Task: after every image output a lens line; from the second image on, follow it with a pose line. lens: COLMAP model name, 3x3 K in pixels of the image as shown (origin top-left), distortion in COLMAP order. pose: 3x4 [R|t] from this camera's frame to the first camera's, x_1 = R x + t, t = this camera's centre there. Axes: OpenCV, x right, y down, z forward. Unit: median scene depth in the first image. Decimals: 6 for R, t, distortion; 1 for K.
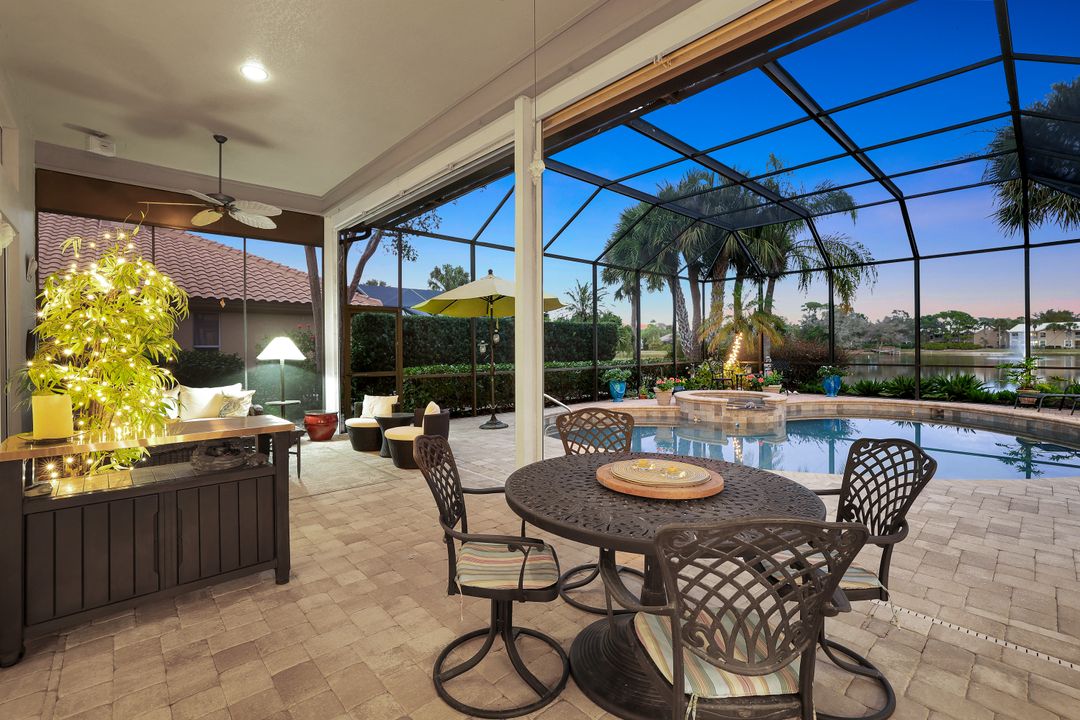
lens RADIAL K [[471.9, 0, 535.4], [0, 471.9, 353.0], [0, 0, 1]] dist [-0.021613, 0.002390]
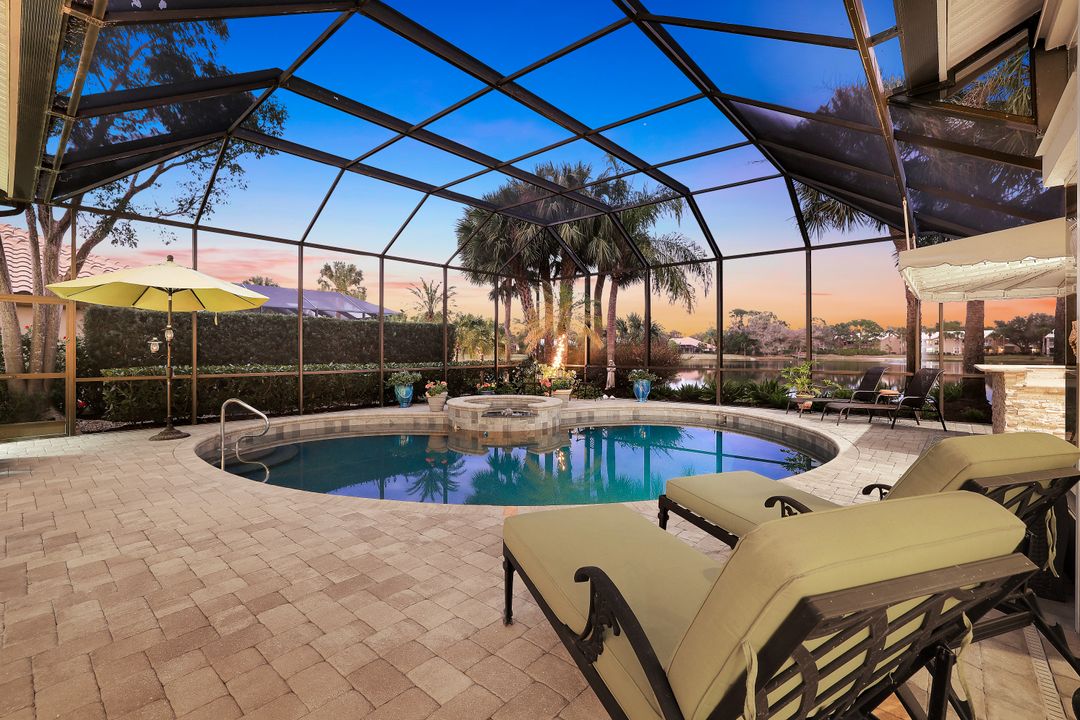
lens RADIAL K [[471.9, 0, 539.7], [0, 471.9, 352.7], [0, 0, 1]] dist [-0.021613, 0.002390]
pose [[0.993736, 0.007666, 0.111493, 0.337019], [-0.006816, 0.999945, -0.008001, 0.001873], [-0.111548, 0.007191, 0.993733, 0.059555]]
